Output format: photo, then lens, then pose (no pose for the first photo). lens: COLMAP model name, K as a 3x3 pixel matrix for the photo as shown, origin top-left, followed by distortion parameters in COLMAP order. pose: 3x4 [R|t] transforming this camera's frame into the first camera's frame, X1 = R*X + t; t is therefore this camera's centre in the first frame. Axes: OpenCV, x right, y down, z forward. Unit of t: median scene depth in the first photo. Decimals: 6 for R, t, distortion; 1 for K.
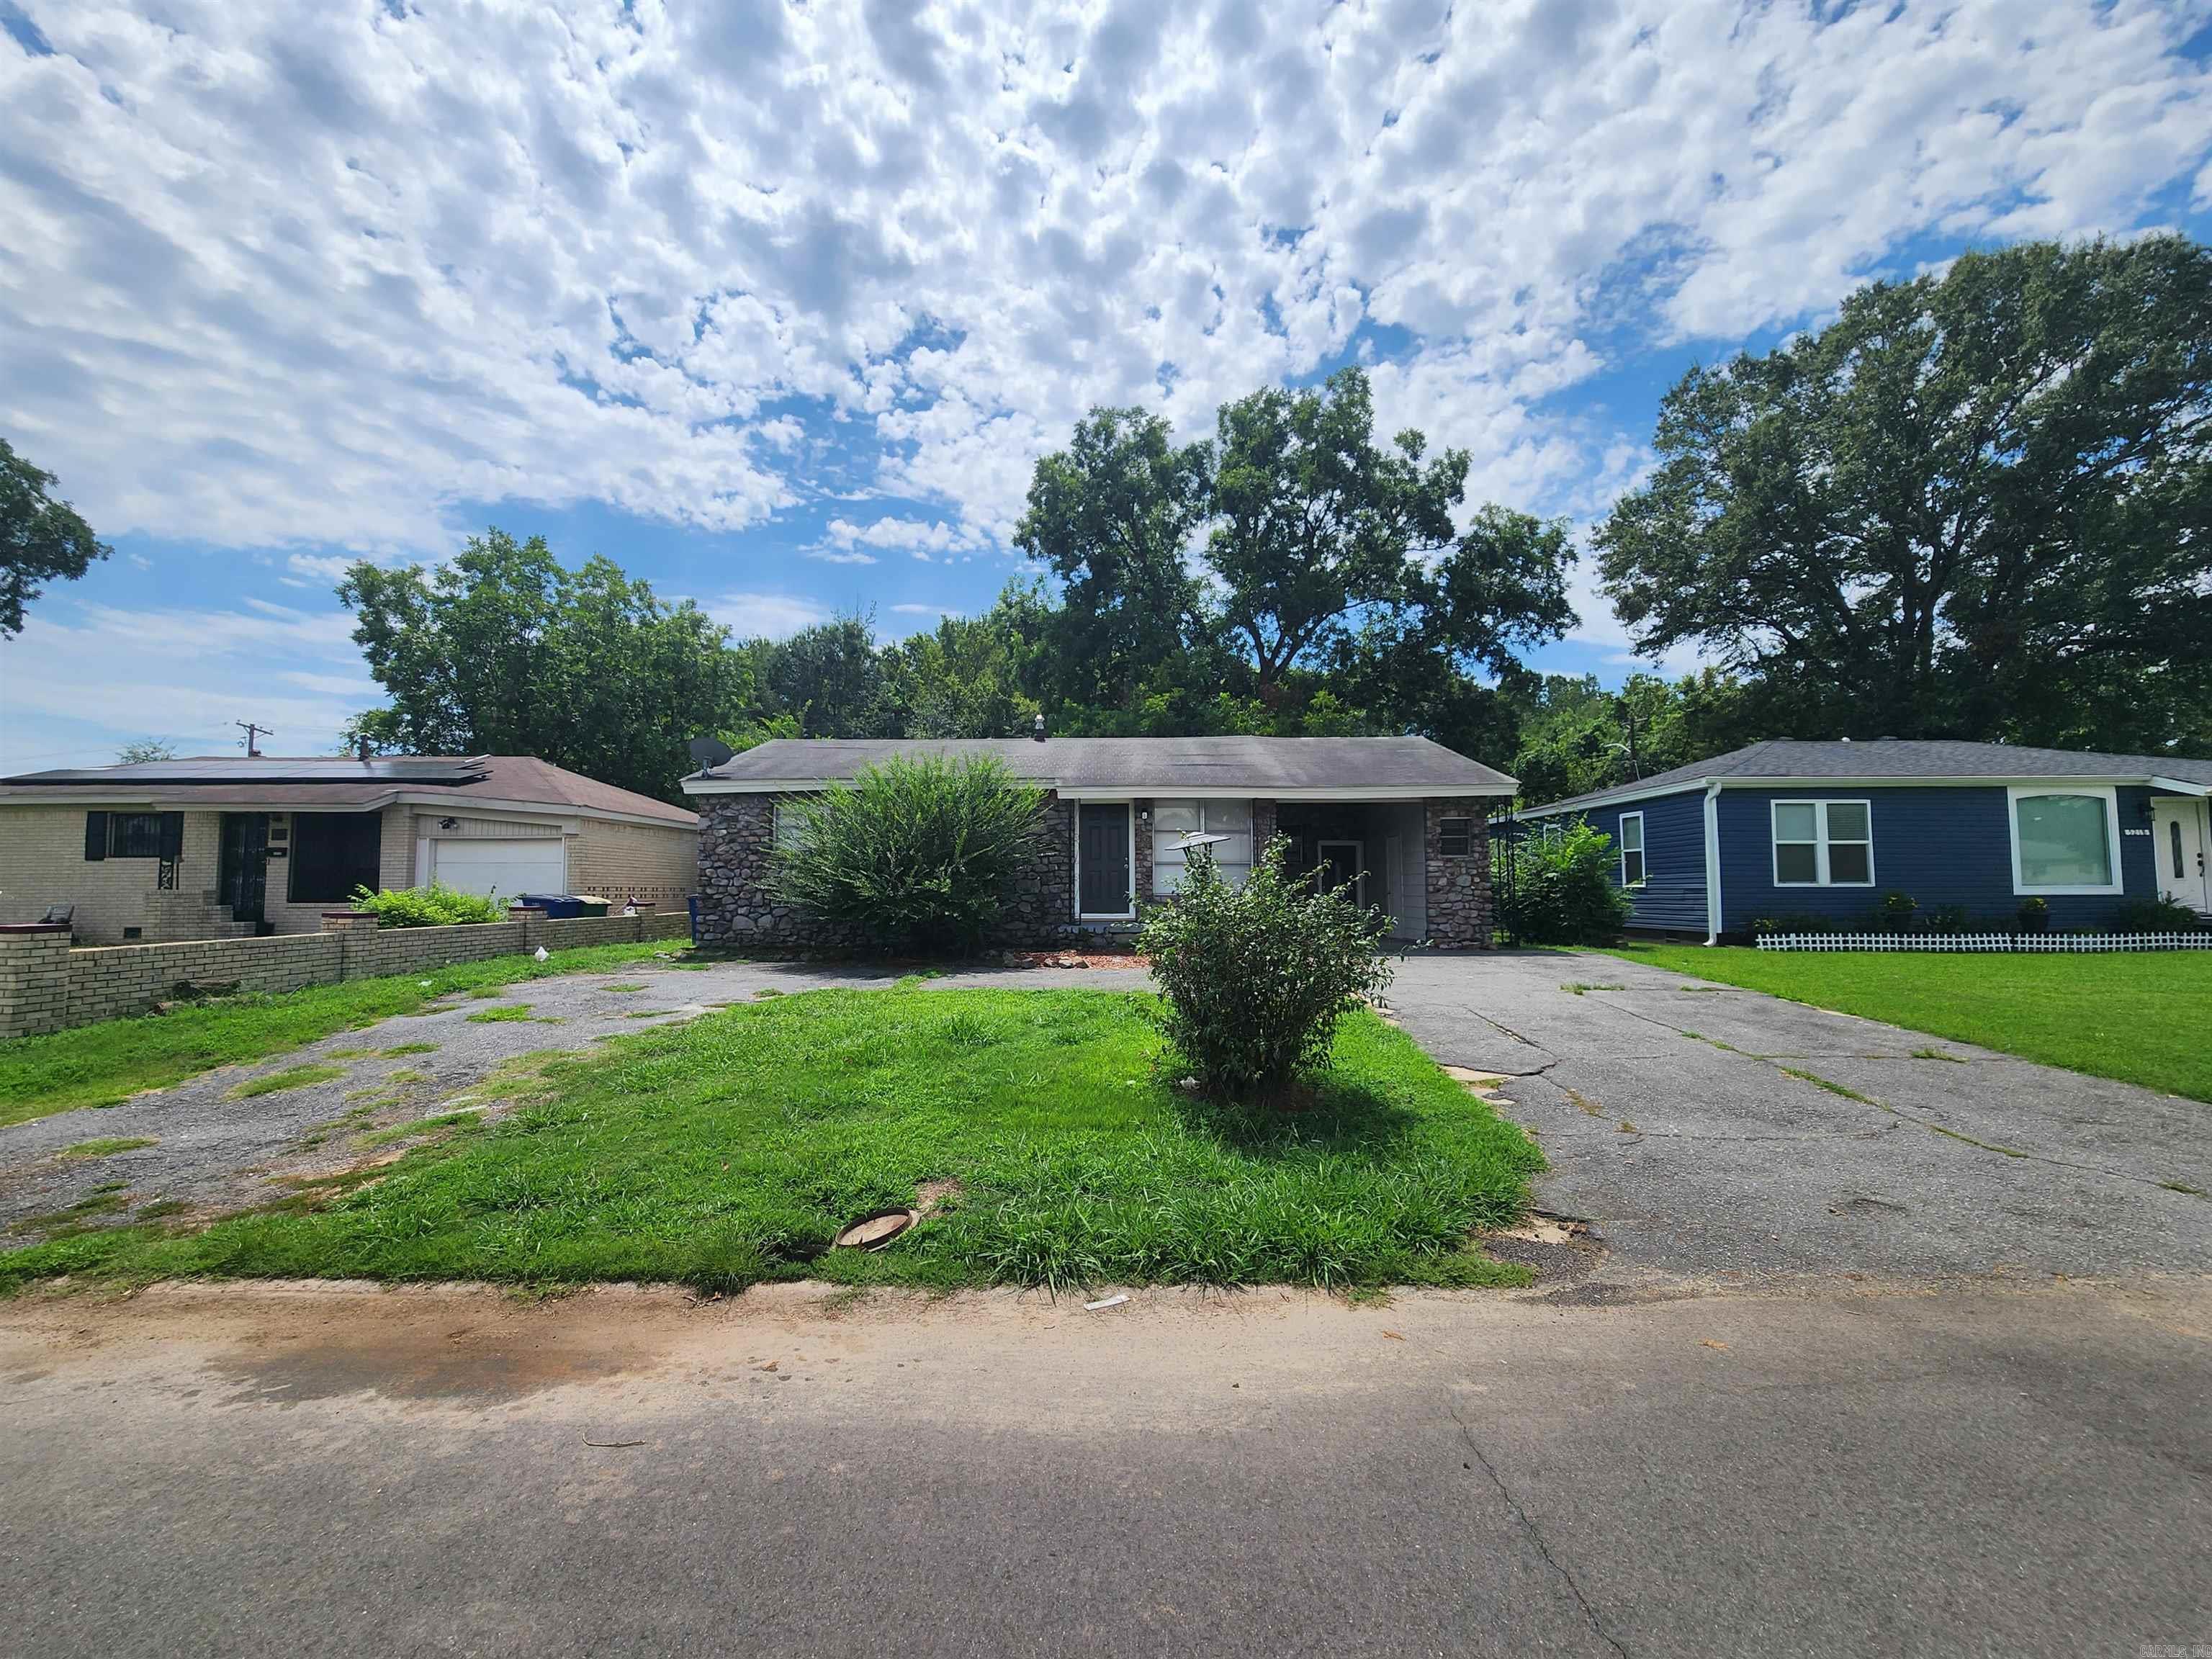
lens RADIAL K [[916.0, 0, 1103.2], [0, 916.0, 816.0], [0, 0, 1]] dist [-0.002608, 0.001777]
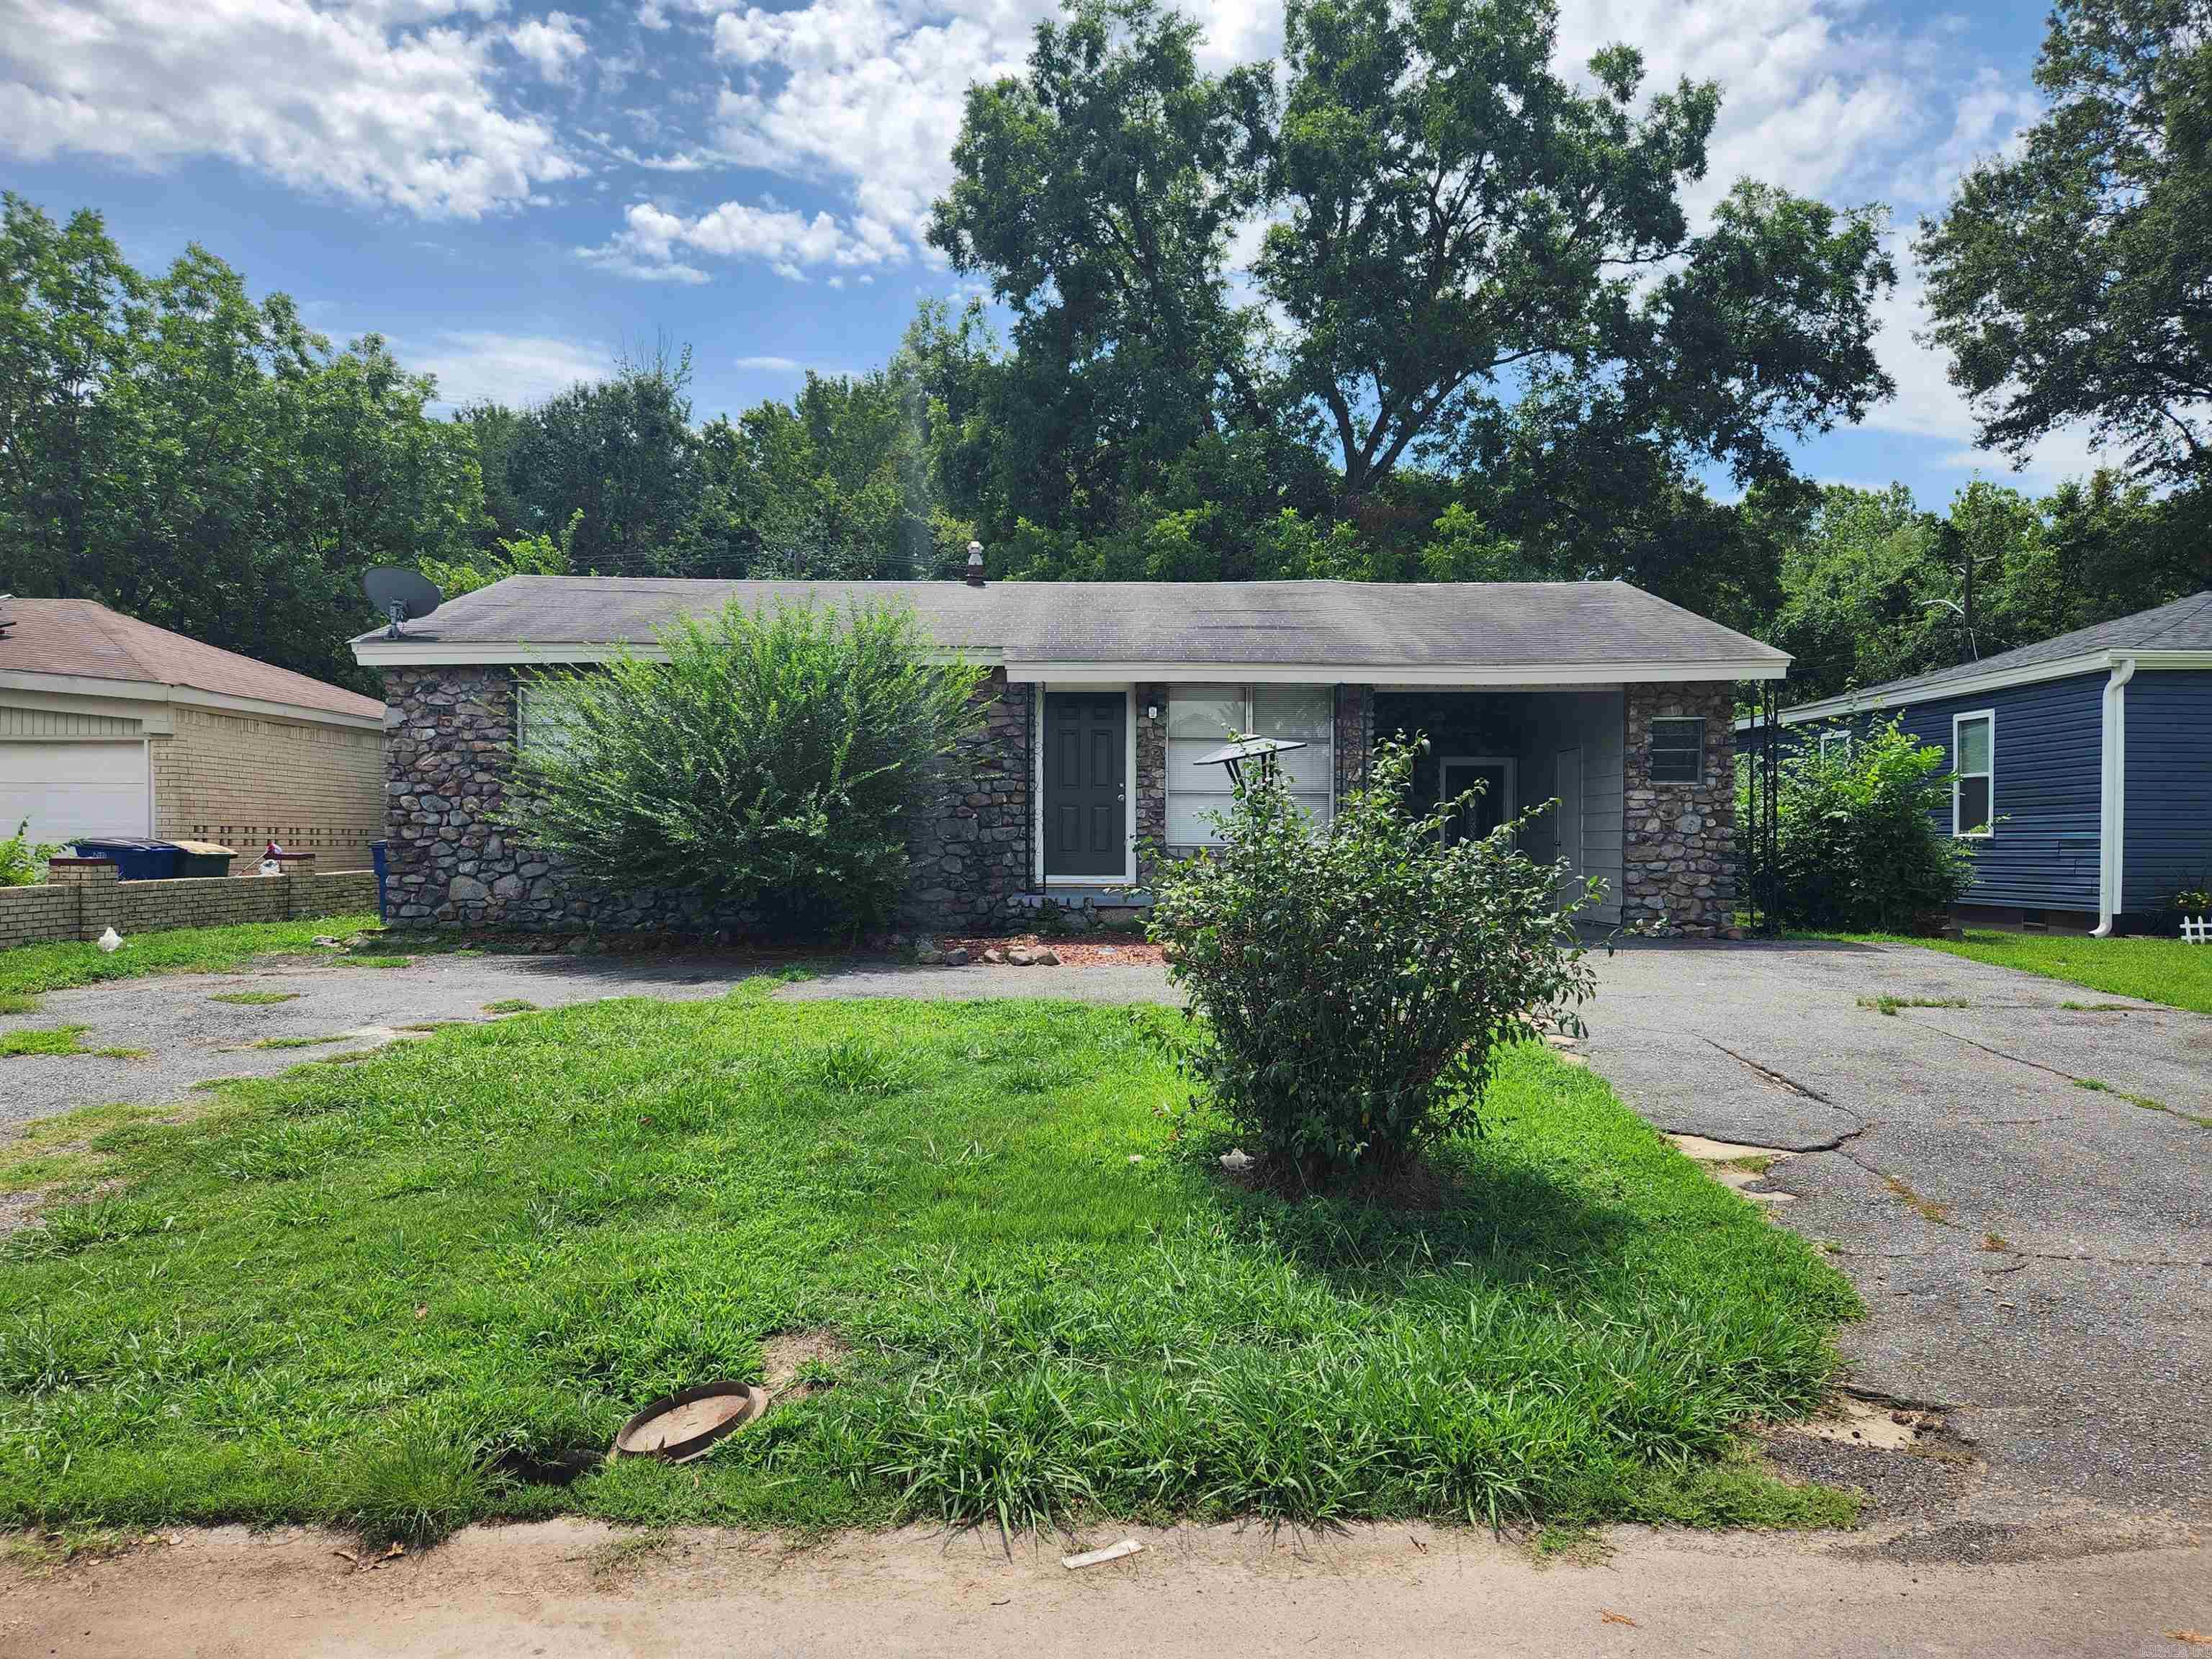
lens RADIAL K [[1493.2, 0, 1098.2], [0, 1493.2, 843.9], [0, 0, 1]] dist [0.061161, -0.043613]
pose [[0.999891, 0.005039, 0.013902, -0.003838], [-0.006160, 0.996630, 0.081798, 0.006357], [-0.013443, -0.081875, 0.996552, 0.031988]]
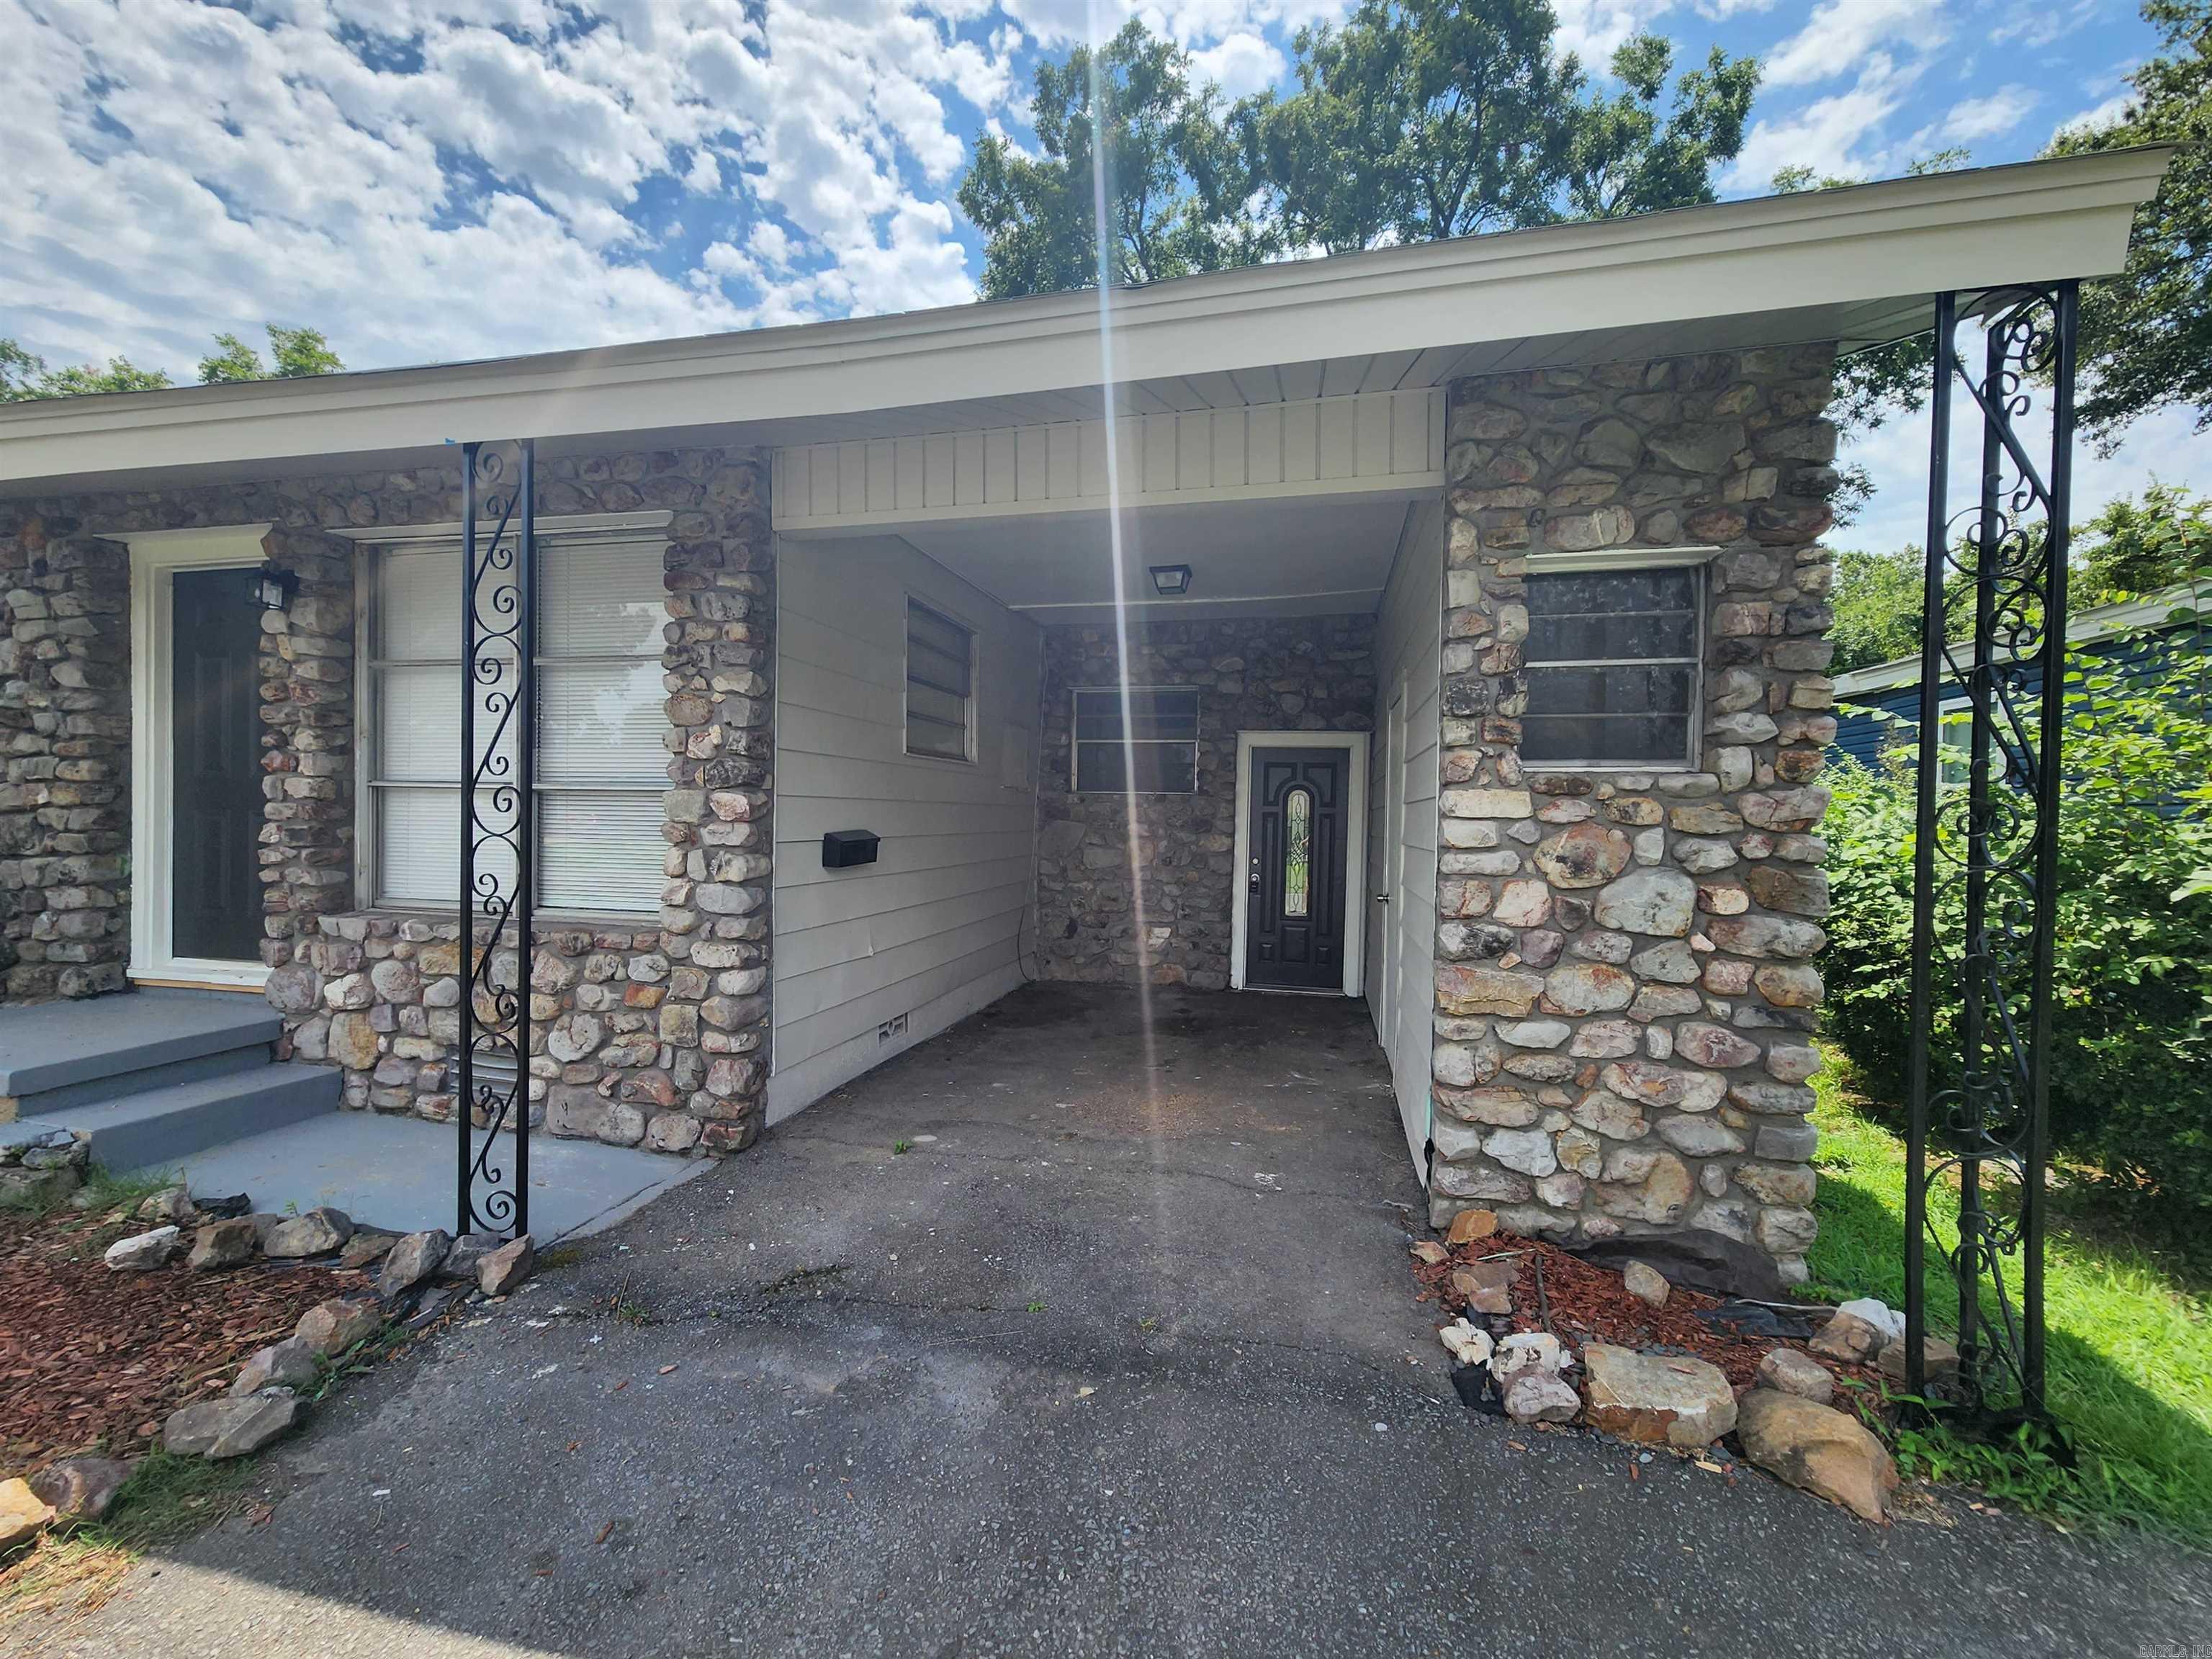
lens RADIAL K [[916.0, 0, 1098.0], [0, 916.0, 831.7], [0, 0, 1]] dist [-0.002608, 0.001777]
pose [[0.977464, 0.017927, -0.210339, 0.361974], [0.002145, 0.995493, 0.094810, 0.043891], [0.211091, -0.093125, 0.973020, 0.893006]]
